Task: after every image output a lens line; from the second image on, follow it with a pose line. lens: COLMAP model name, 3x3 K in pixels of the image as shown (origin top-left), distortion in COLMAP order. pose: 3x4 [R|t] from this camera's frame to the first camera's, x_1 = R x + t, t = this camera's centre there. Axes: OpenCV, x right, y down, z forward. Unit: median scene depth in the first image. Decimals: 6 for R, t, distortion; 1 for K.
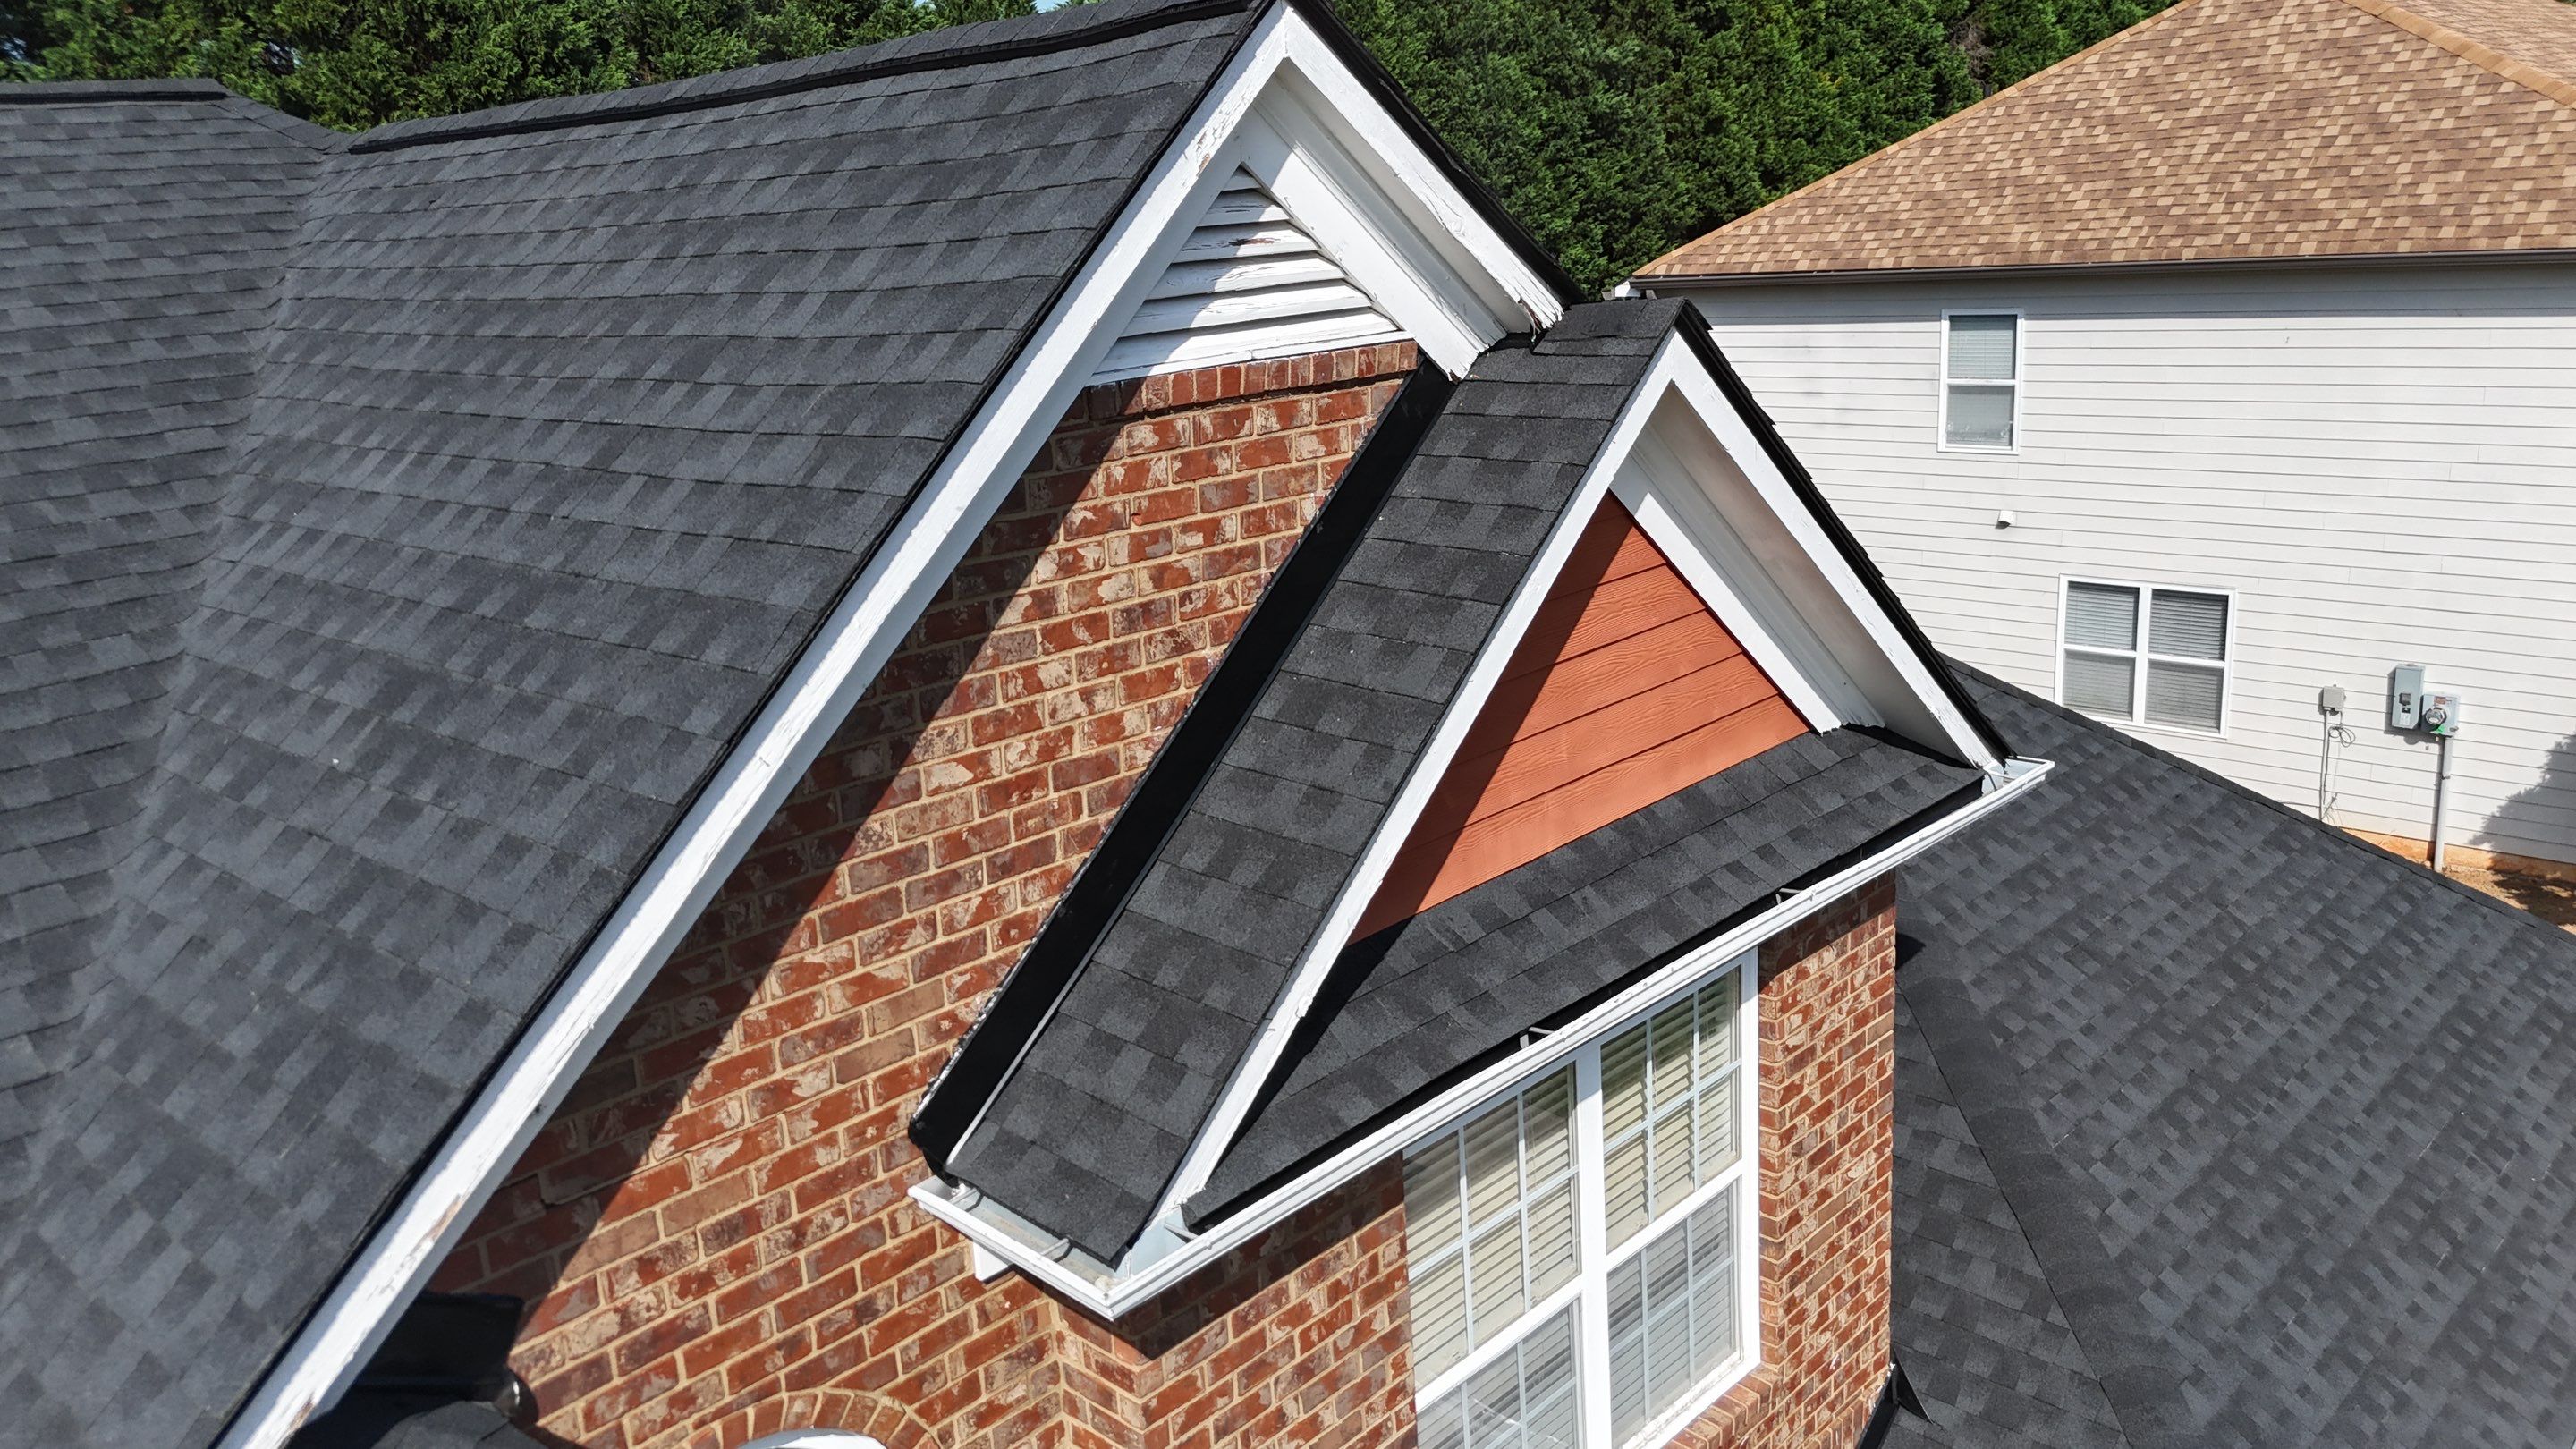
lens RADIAL K [[1909.1, 0, 1290.6], [0, 1909.1, 732.1], [0, 0, 1]] dist [0.043293, 0.003473]
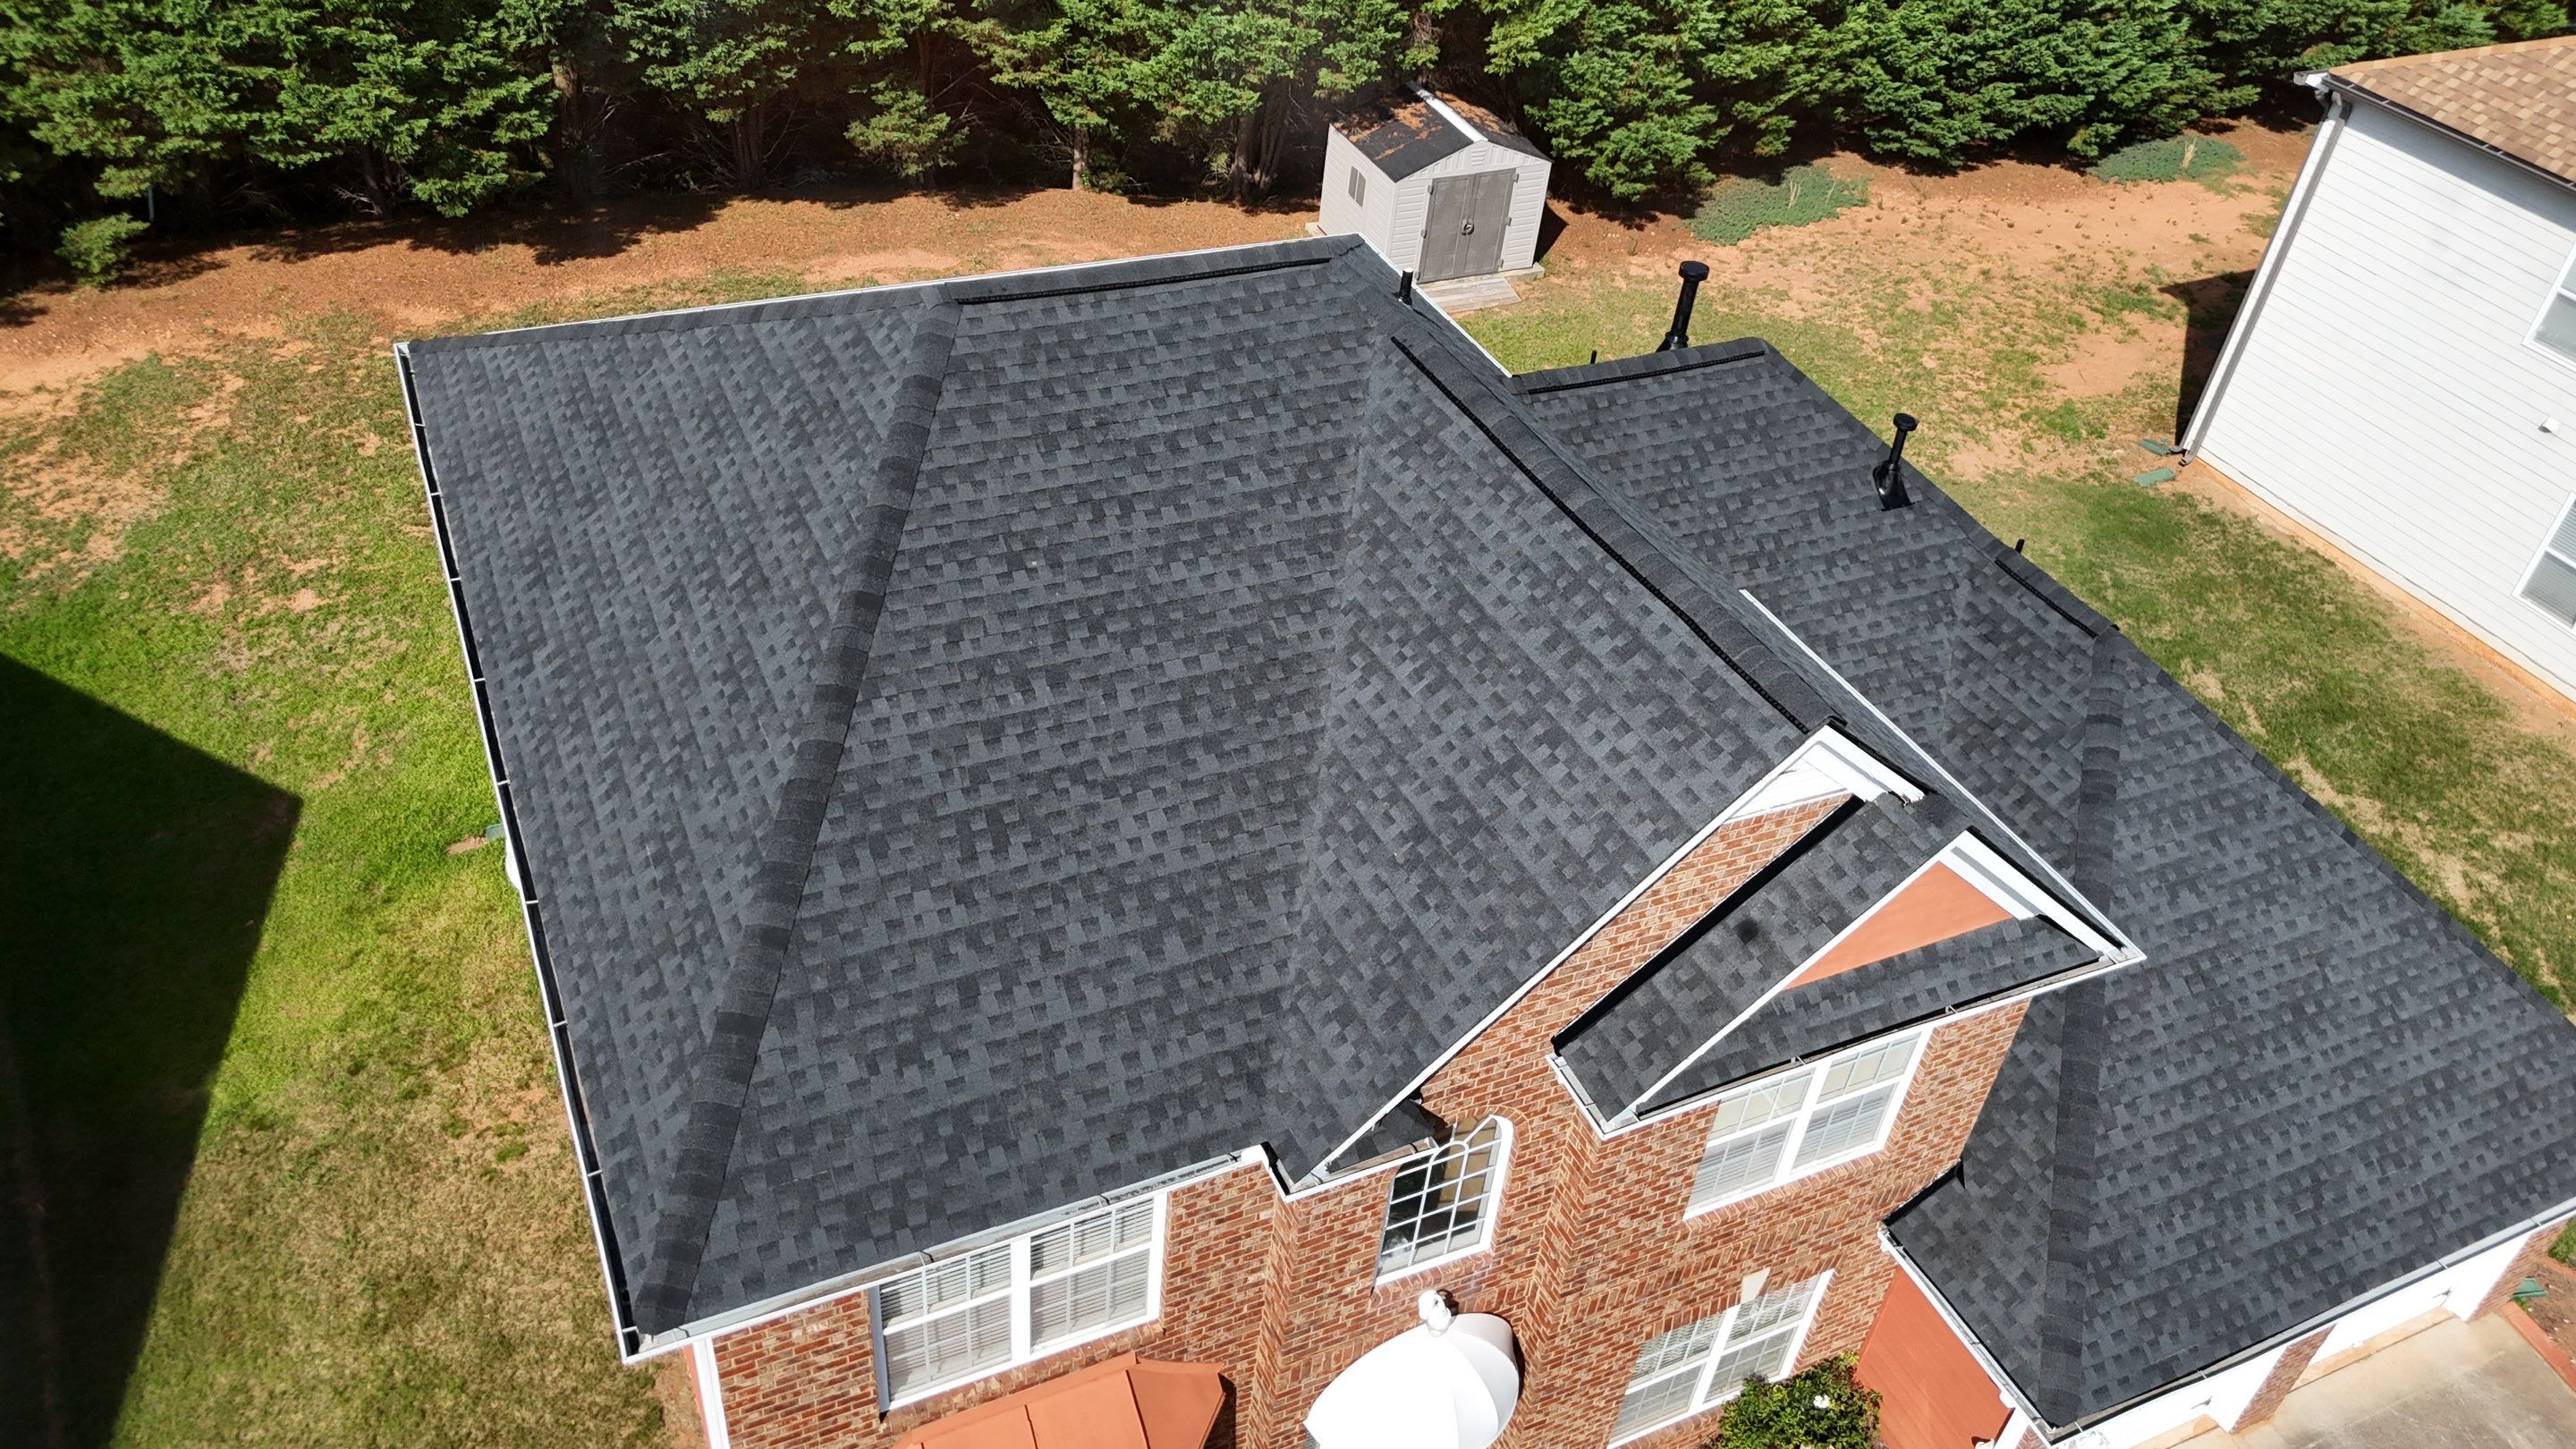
lens RADIAL K [[1909.6, 0, 1282.7], [0, 1909.6, 731.1], [0, 0, 1]] dist [0.086276, -0.086859]
pose [[0.924430, 0.332013, -0.187608, -0.183007], [-0.233529, 0.881778, 0.409796, -1.229920], [0.301486, -0.335016, 0.892676, -1.451828]]
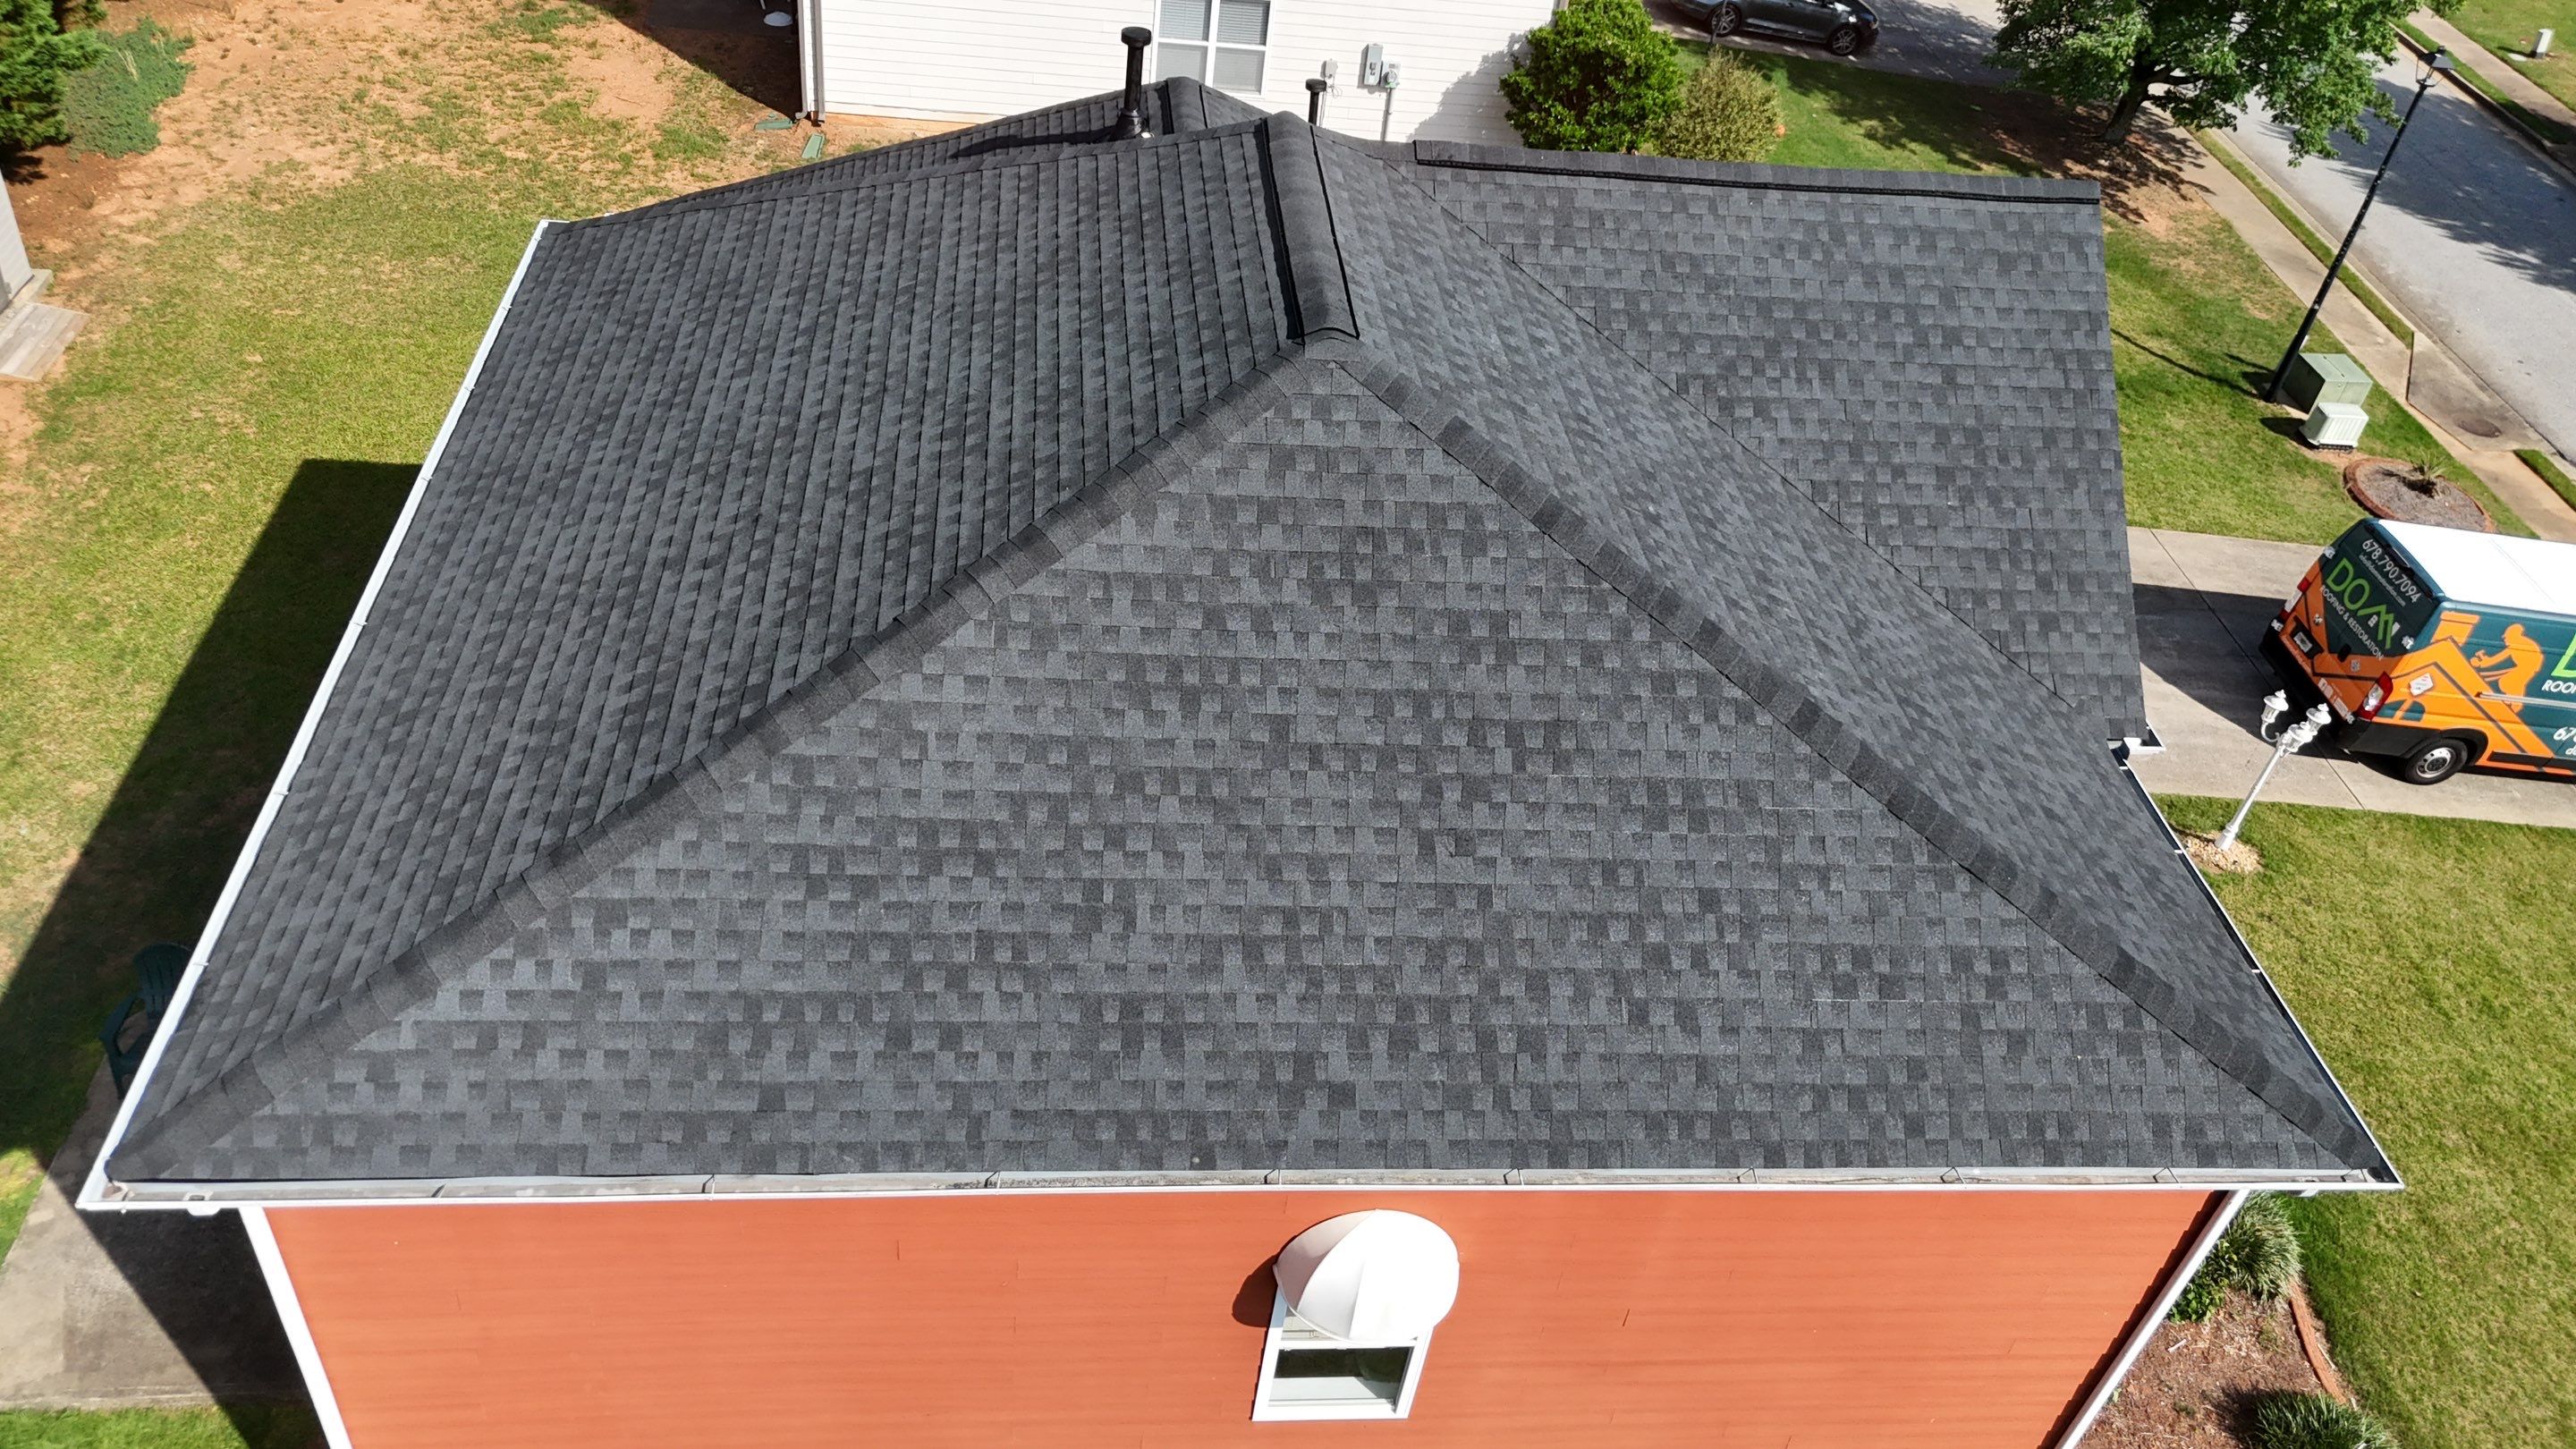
lens RADIAL K [[1938.0, 0, 1288.7], [0, 1938.0, 708.6], [0, 0, 1]] dist [0.032958, -0.008561]
pose [[0.634418, -0.370693, 0.678307, -3.373623], [0.057092, 0.897584, 0.437130, -1.102314], [-0.770879, -0.238598, 0.590608, -0.108915]]
